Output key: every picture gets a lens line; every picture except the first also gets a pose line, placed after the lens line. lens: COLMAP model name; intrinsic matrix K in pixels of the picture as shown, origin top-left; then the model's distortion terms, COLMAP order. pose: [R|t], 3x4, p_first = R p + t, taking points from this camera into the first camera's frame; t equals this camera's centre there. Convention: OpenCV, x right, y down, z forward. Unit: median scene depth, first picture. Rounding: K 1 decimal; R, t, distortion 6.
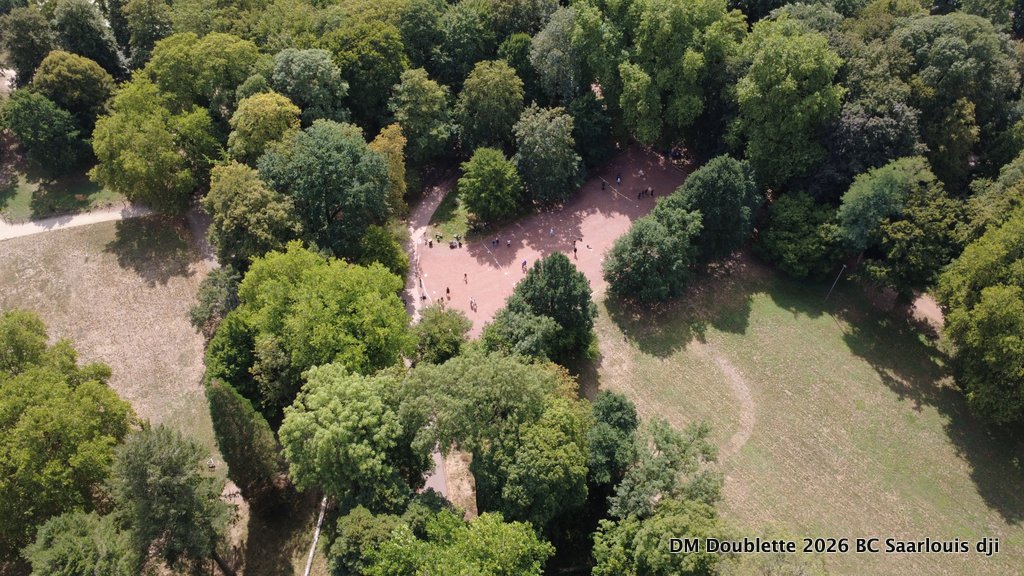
lens RADIAL K [[744.9, 0, 511.1], [0, 744.9, 290.7], [0, 0, 1]] dist [-0.002262, 0.002419]
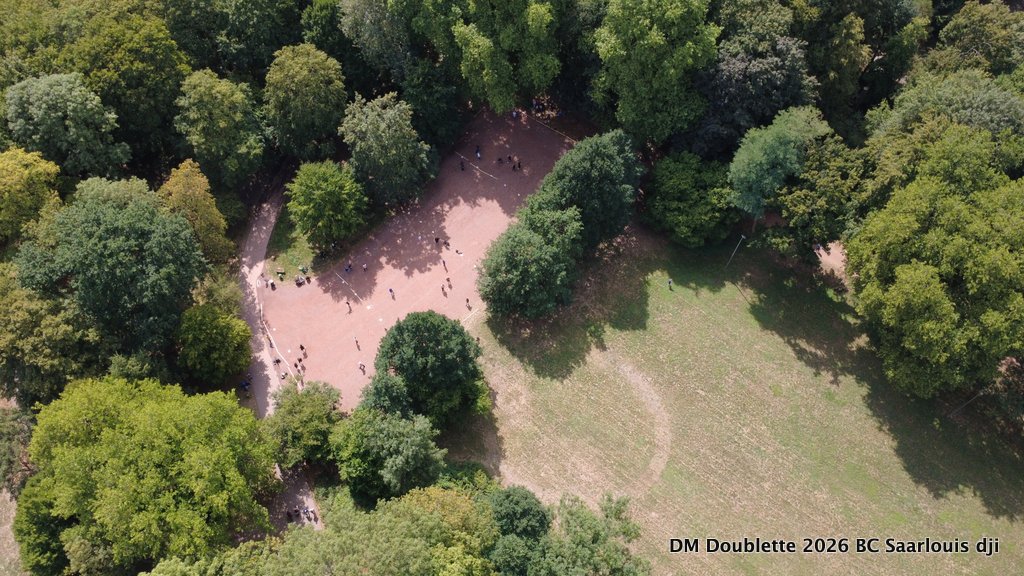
lens RADIAL K [[744.9, 0, 511.1], [0, 744.9, 290.7], [0, 0, 1]] dist [-0.002262, 0.002419]
pose [[0.973492, -0.202861, 0.105643, 0.069132], [0.177351, 0.961171, 0.211414, -0.202727], [-0.144429, -0.187074, 0.971670, 0.159211]]
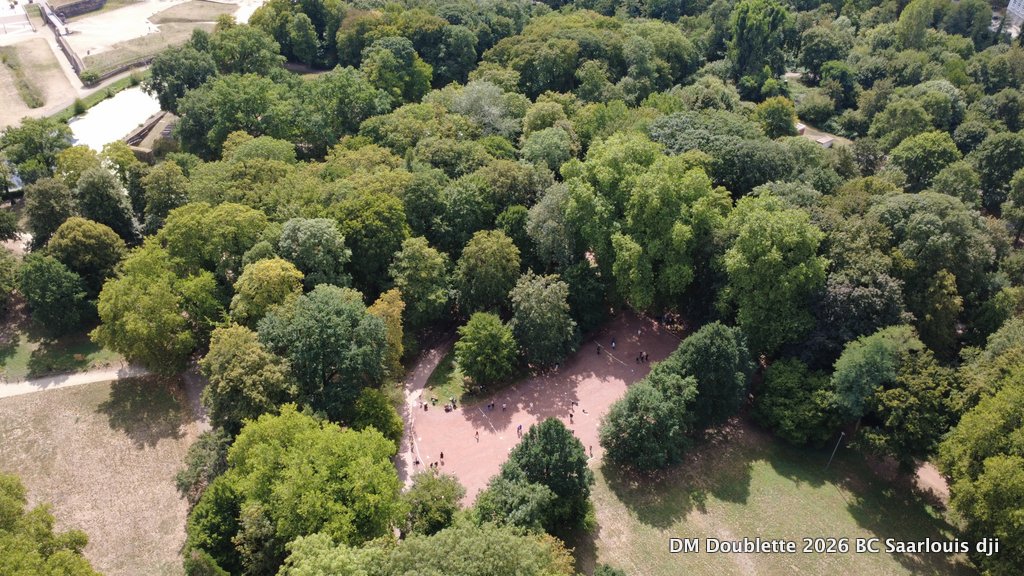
lens RADIAL K [[744.9, 0, 511.1], [0, 744.9, 290.7], [0, 0, 1]] dist [-0.002262, 0.002419]
pose [[0.999954, 0.009130, 0.003067, 0.001754], [-0.008273, 0.977271, -0.211831, -0.005192], [-0.004931, 0.211796, 0.977301, -0.005871]]
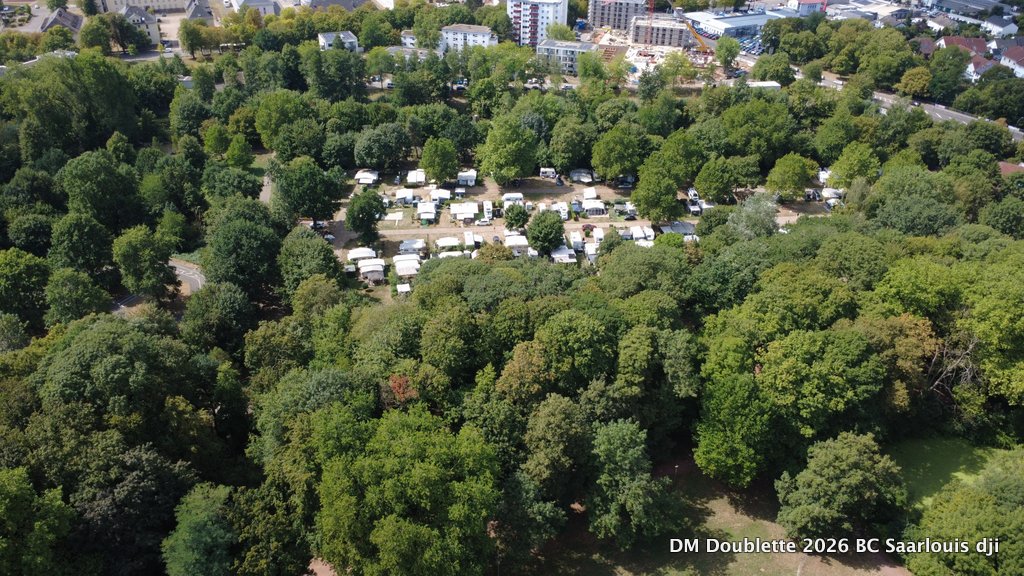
lens RADIAL K [[744.9, 0, 511.1], [0, 744.9, 290.7], [0, 0, 1]] dist [-0.002262, 0.002419]
pose [[0.298632, -0.517031, 0.802183, 0.074295], [0.706997, 0.684460, 0.177958, -0.213528], [-0.641072, 0.513998, 0.569941, 0.149518]]
